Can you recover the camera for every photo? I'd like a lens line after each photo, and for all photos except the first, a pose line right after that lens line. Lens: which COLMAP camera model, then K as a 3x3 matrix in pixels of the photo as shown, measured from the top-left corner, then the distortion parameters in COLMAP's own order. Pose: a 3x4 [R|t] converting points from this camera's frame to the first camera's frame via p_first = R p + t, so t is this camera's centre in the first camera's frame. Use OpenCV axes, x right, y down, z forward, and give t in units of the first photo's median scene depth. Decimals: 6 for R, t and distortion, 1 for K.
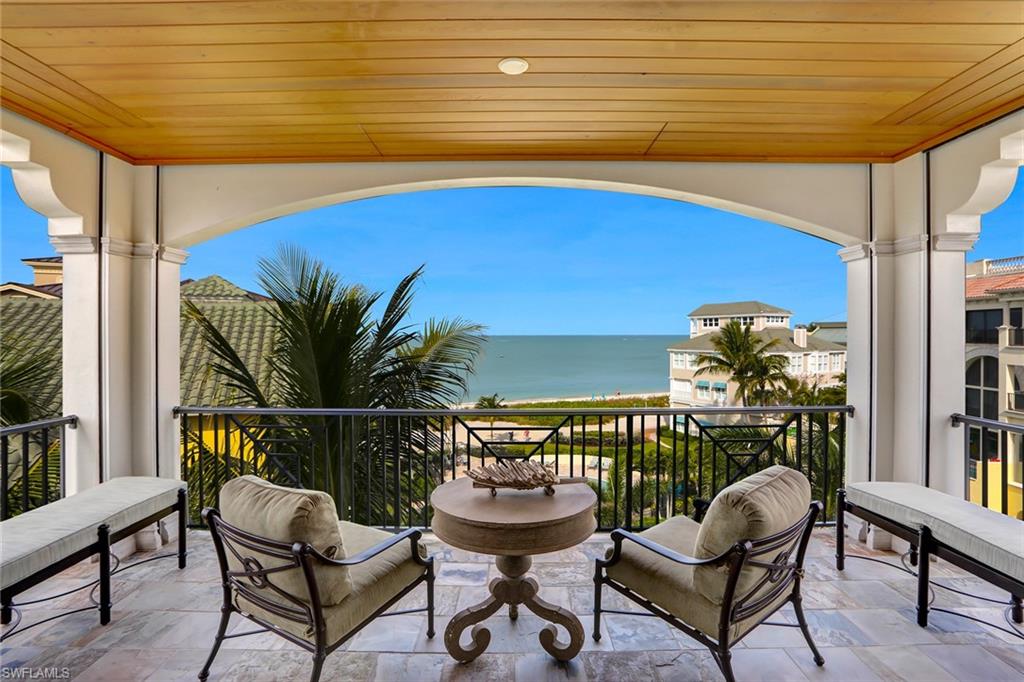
lens RADIAL K [[500.1, 0, 517.4], [0, 500.1, 344.8], [0, 0, 1]] dist [-0.034129, 0.001988]
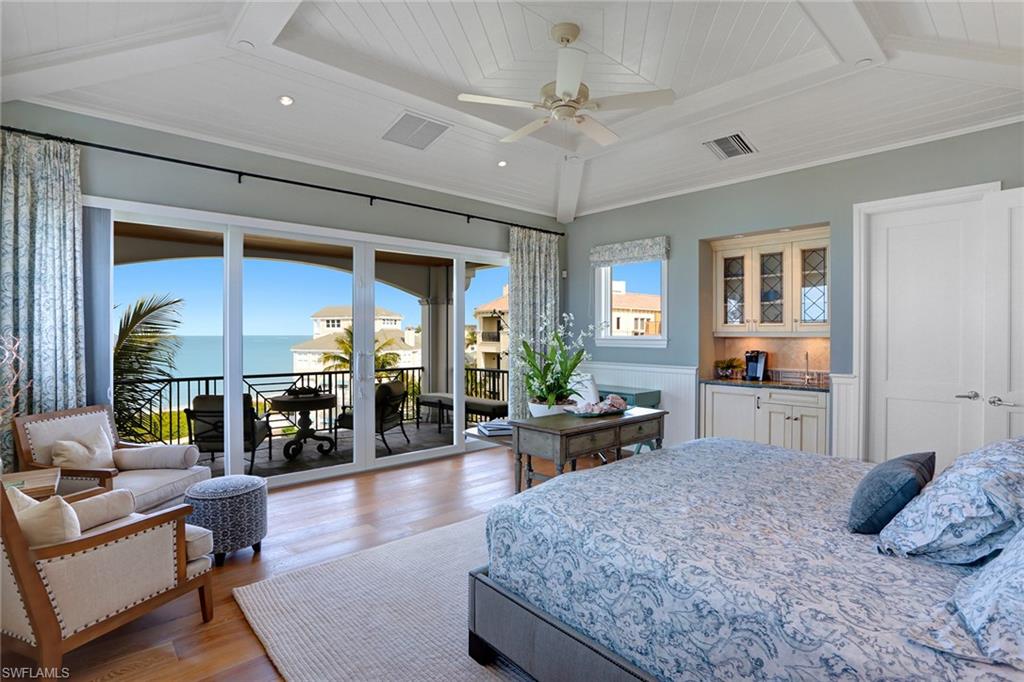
lens RADIAL K [[500.1, 0, 519.4], [0, 500.1, 341.6], [0, 0, 1]] dist [-0.034129, 0.001988]
pose [[0.741956, -0.004928, 0.670430, -0.031820], [0.009720, 0.999947, -0.003407, 0.000798], [-0.670378, 0.009044, 0.741965, -0.058164]]
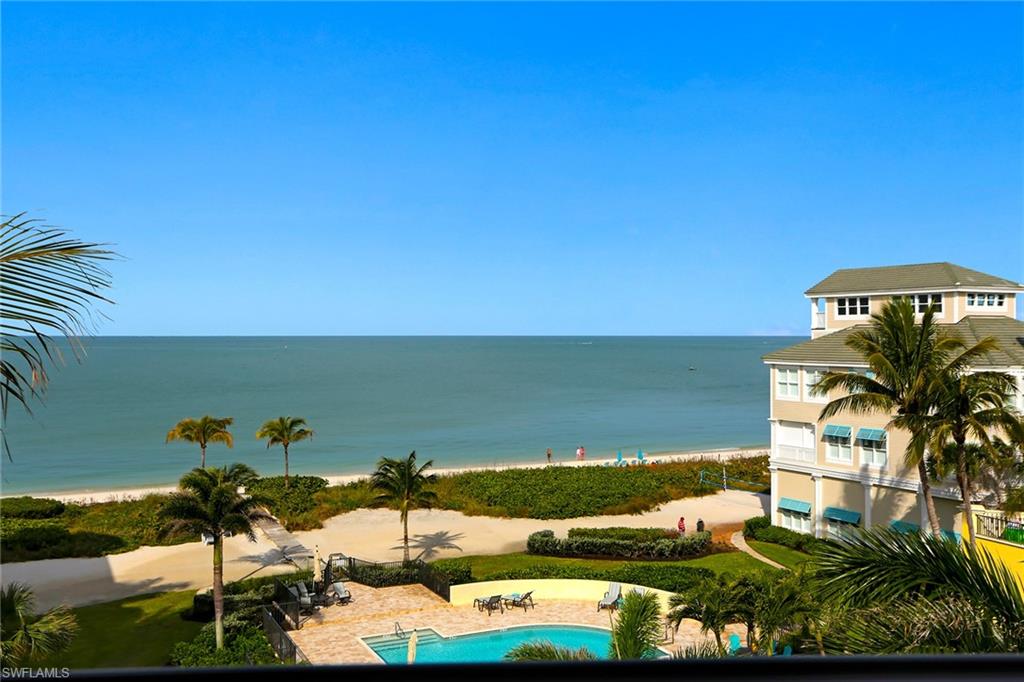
lens RADIAL K [[981.5, 0, 514.6], [0, 981.5, 335.0], [0, 0, 1]] dist [0.041327, 0.000000]
pose [[0.999381, 0.001121, 0.035167, 0.023879], [-0.000434, 0.999809, -0.019540, 0.002573], [-0.035183, 0.019512, 0.999190, 0.045957]]
